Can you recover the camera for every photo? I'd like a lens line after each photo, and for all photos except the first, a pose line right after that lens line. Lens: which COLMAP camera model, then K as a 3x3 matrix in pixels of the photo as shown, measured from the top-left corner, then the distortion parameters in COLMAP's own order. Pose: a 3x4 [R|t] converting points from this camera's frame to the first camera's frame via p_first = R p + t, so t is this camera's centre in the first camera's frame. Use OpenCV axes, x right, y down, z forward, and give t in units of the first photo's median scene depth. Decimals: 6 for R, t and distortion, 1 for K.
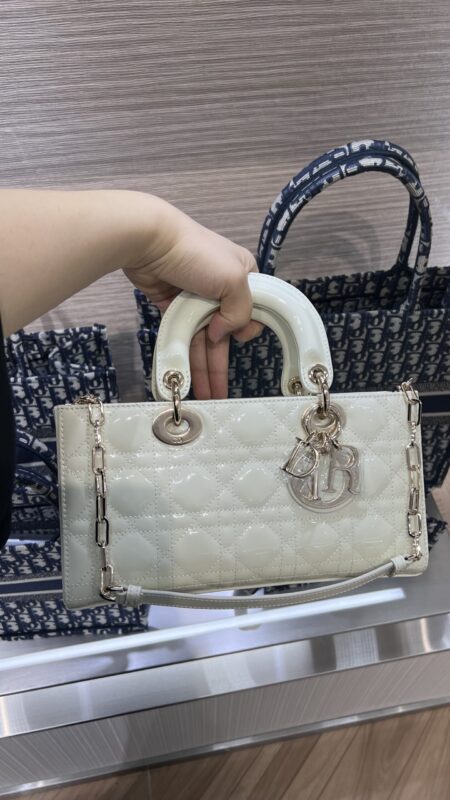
lens RADIAL K [[624.4, 0, 223.0], [0, 624.4, 405.9], [0, 0, 1]] dist [0.026749, -0.037957]
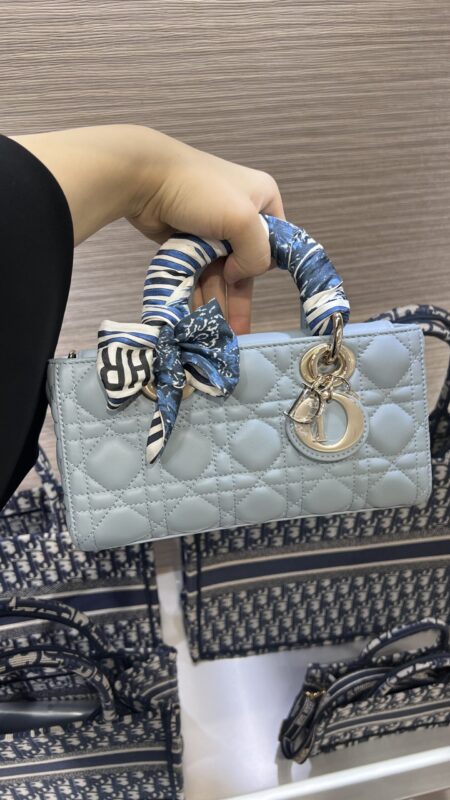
lens RADIAL K [[624.4, 0, 224.7], [0, 624.4, 402.1], [0, 0, 1]] dist [0.026749, -0.037957]
pose [[0.999758, -0.018911, 0.011211, -0.073735], [0.020367, 0.988710, -0.148450, -0.102072], [-0.008277, 0.148642, 0.988856, 0.016394]]
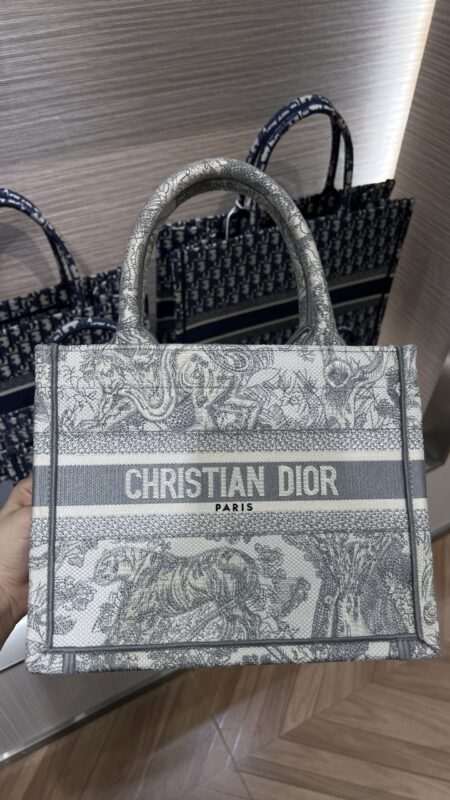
lens RADIAL K [[624.4, 0, 227.9], [0, 624.4, 404.3], [0, 0, 1]] dist [0.026749, -0.037957]
pose [[0.952186, -0.206368, 0.225289, -0.386261], [0.218144, 0.975503, -0.028414, 0.267053], [-0.213906, 0.076201, 0.973878, -0.338011]]
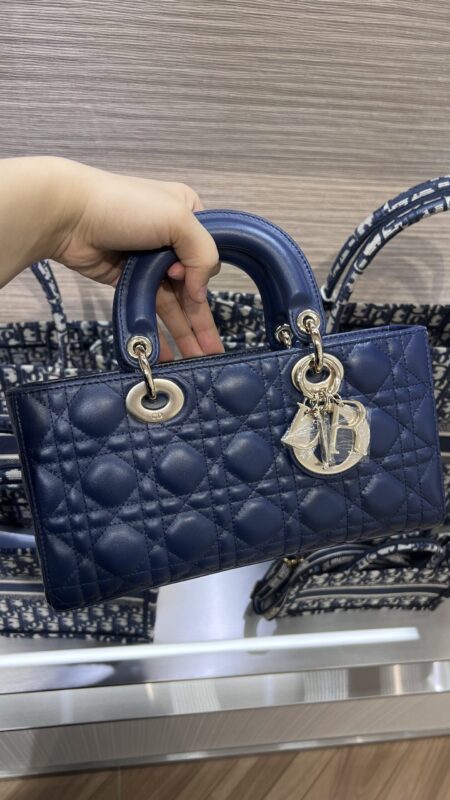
lens RADIAL K [[624.4, 0, 224.5], [0, 624.4, 403.9], [0, 0, 1]] dist [0.026749, -0.037957]
pose [[0.991556, 0.126651, 0.027856, -0.102442], [-0.127139, 0.991748, 0.016506, -0.041135], [-0.025536, -0.019908, 0.999476, 0.056111]]
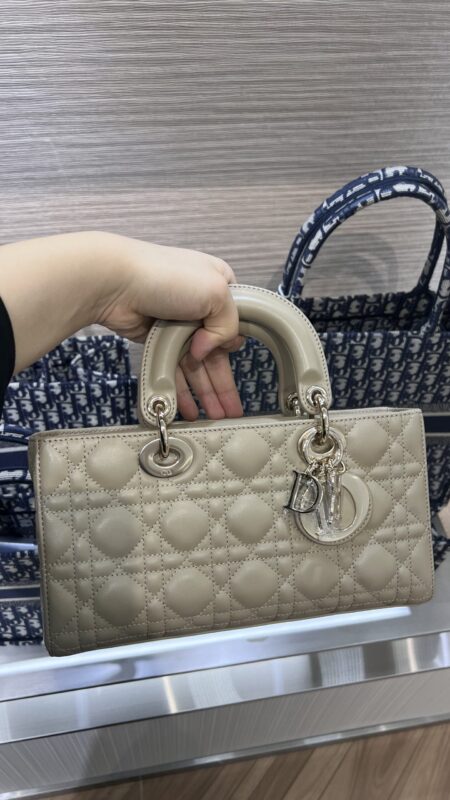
lens RADIAL K [[624.4, 0, 224.8], [0, 624.4, 407.8], [0, 0, 1]] dist [0.026749, -0.037957]
pose [[0.999044, 0.037805, 0.021941, -0.055166], [-0.037441, 0.999158, -0.016756, 0.000901], [-0.022556, 0.015918, 0.999619, -0.014175]]
